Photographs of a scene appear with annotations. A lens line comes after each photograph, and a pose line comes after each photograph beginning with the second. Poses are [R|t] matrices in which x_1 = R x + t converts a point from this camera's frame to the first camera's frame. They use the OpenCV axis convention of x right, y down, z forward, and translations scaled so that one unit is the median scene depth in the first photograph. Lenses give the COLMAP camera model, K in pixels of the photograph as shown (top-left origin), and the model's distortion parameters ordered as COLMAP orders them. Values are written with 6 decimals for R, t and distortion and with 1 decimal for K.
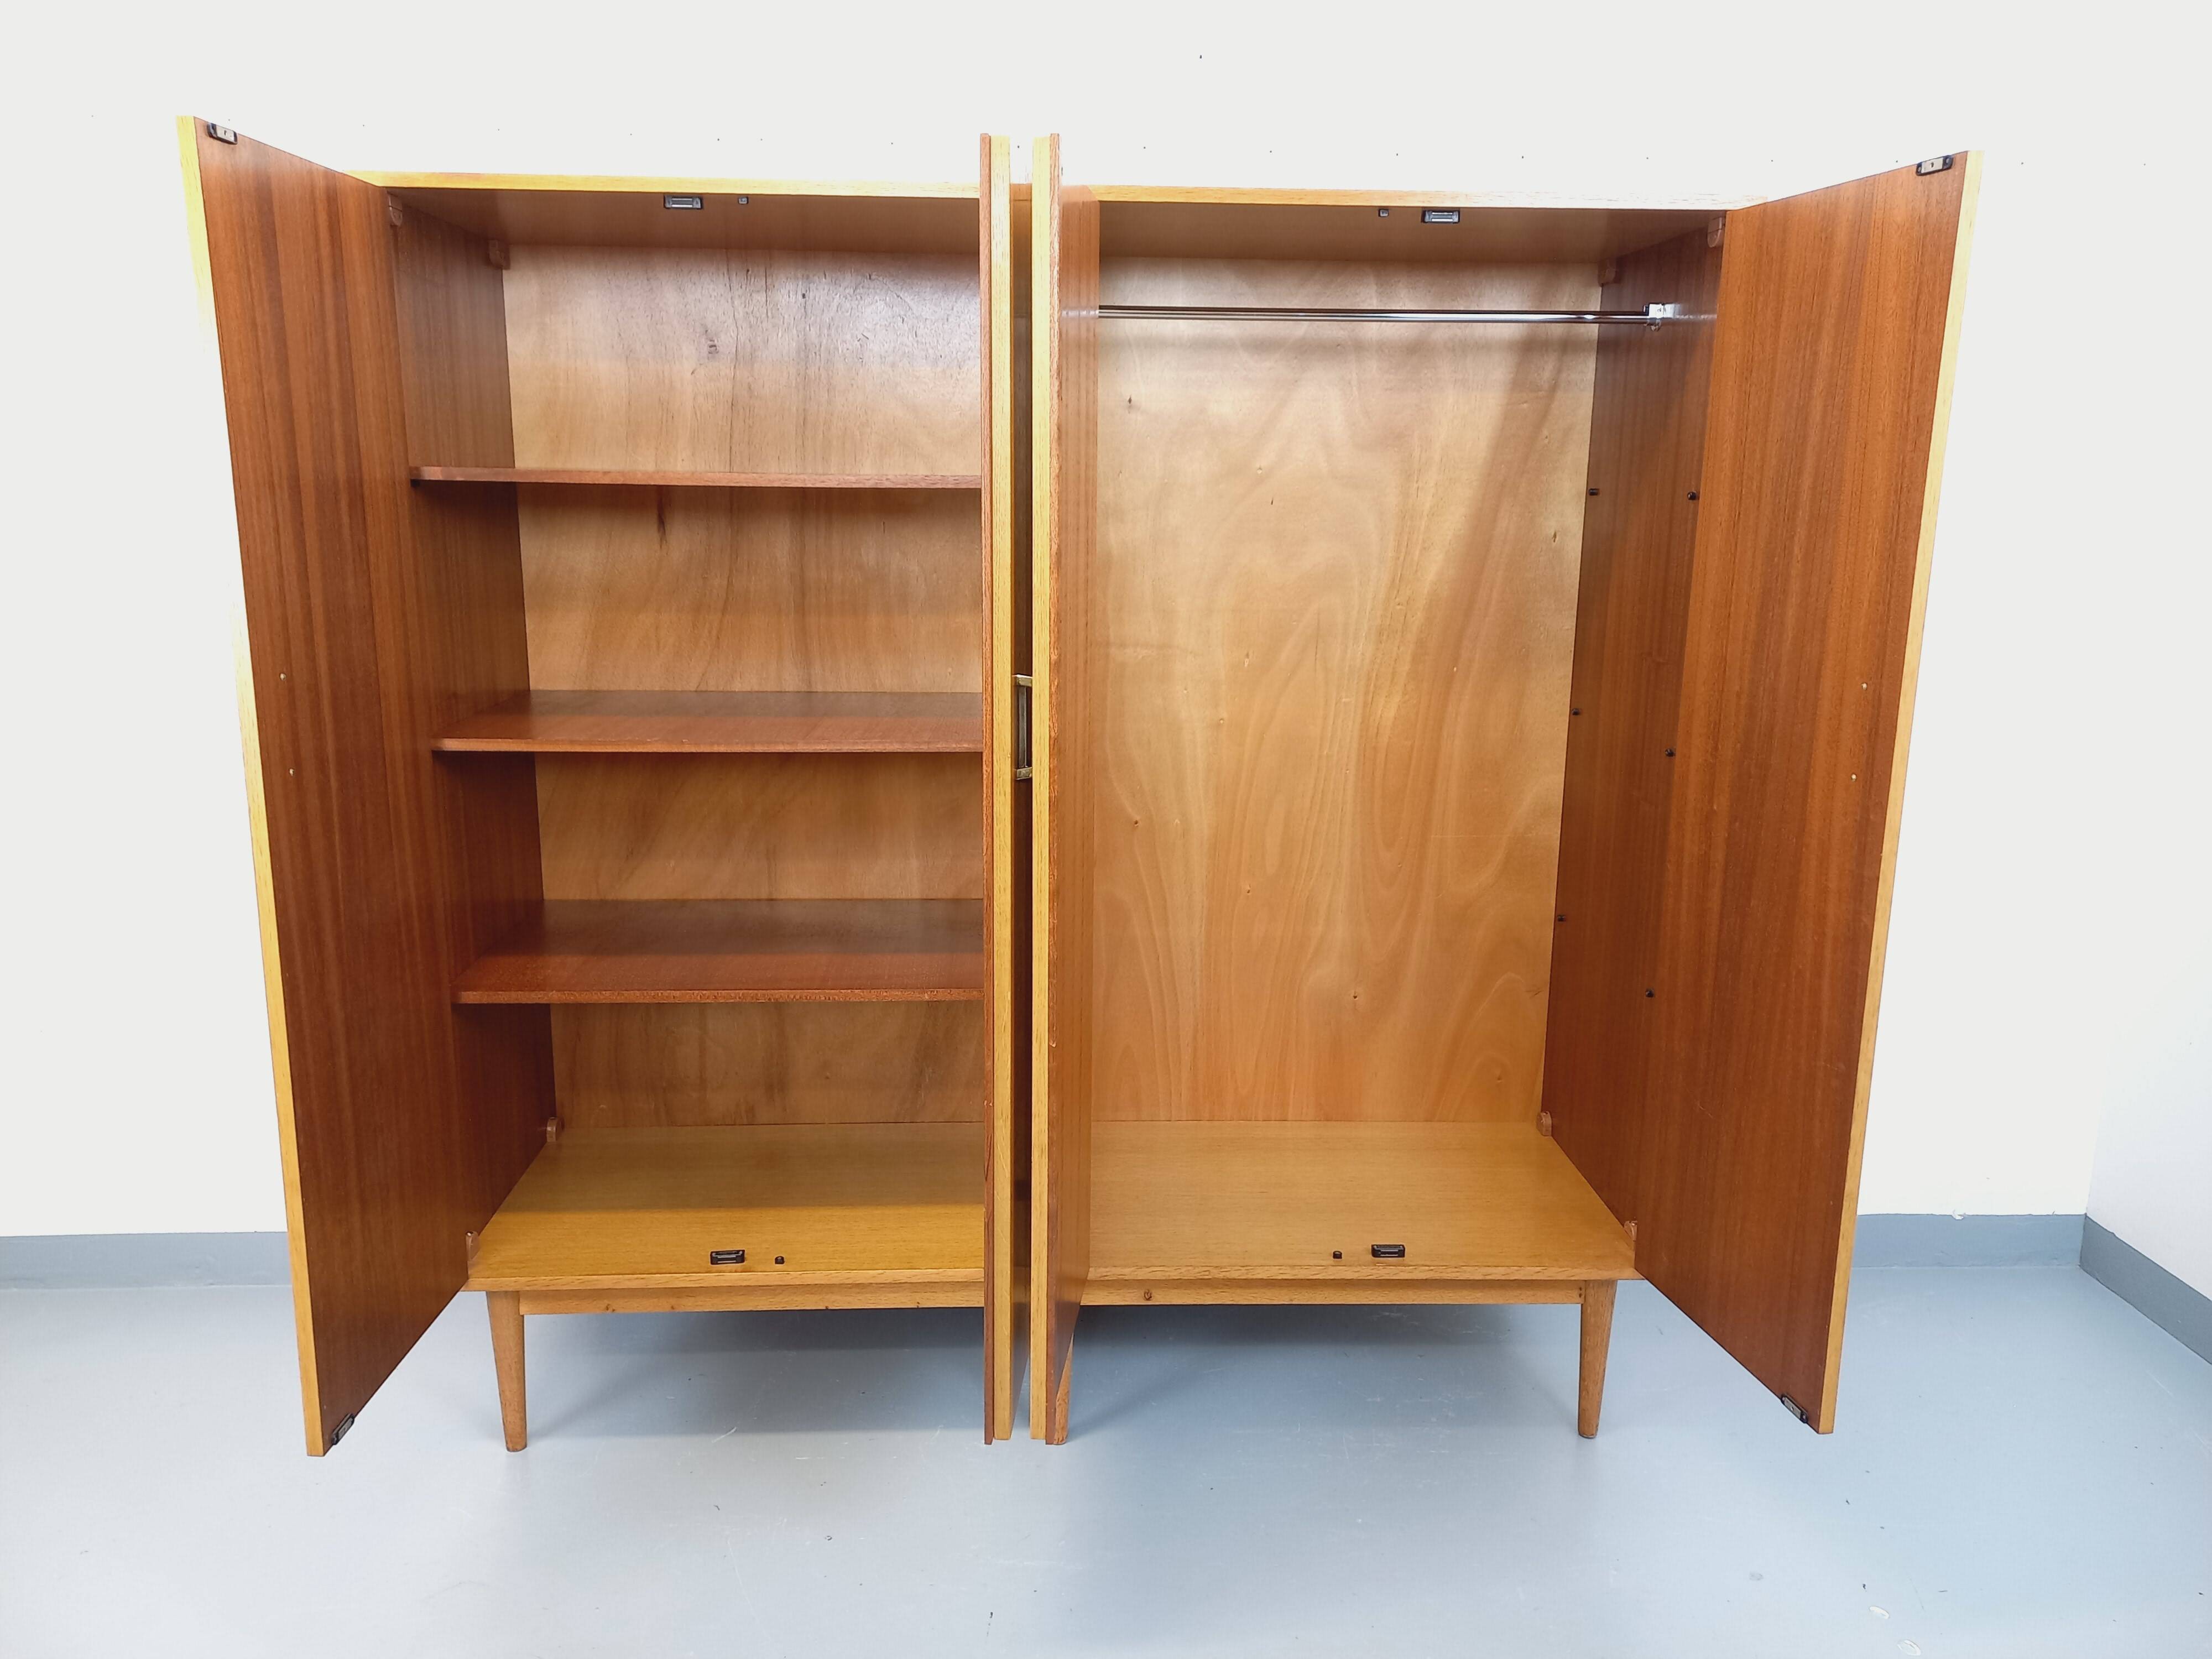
lens RADIAL K [[1637.1, 0, 1095.7], [0, 1637.1, 829.6], [0, 0, 1]] dist [0.046889, 0.000009]
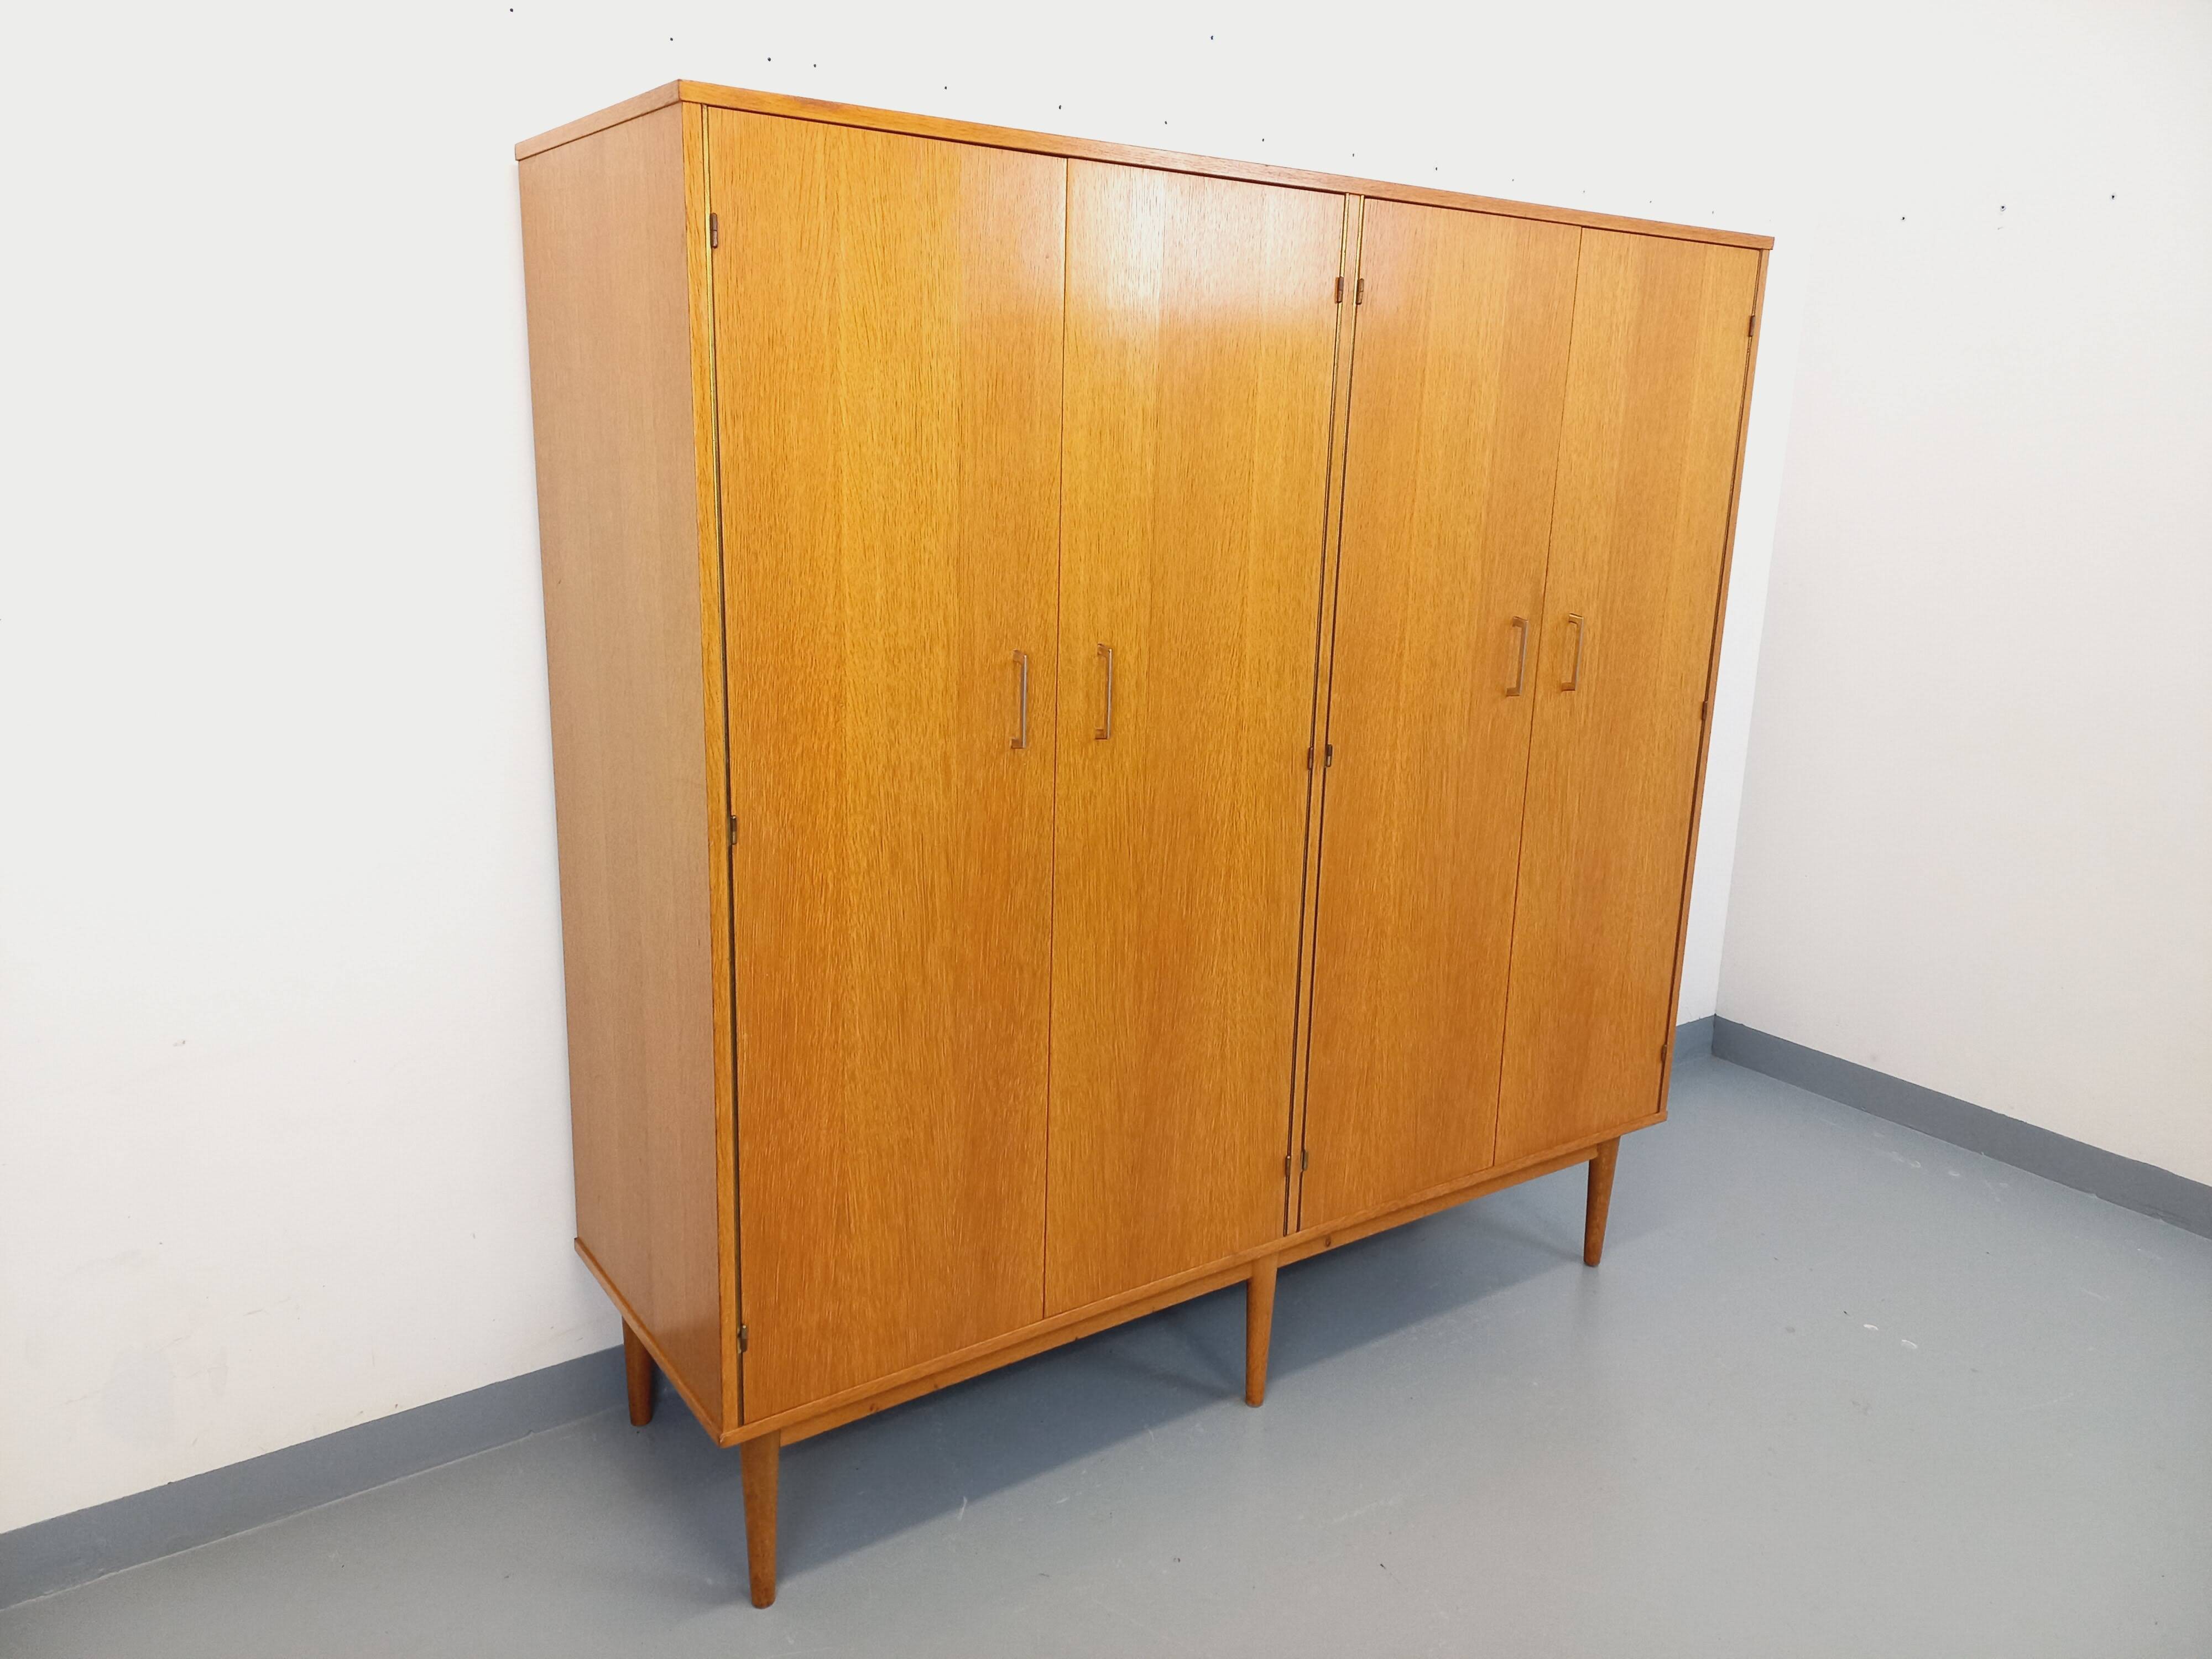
lens RADIAL K [[1629.4, 0, 1109.7], [0, 1629.4, 830.2], [0, 0, 1]] dist [0.066034, -0.020605]
pose [[0.838815, -0.117190, 0.531654, -0.612006], [0.094446, 0.993074, 0.069886, -0.066071], [-0.536162, -0.008409, 0.844074, 0.186365]]
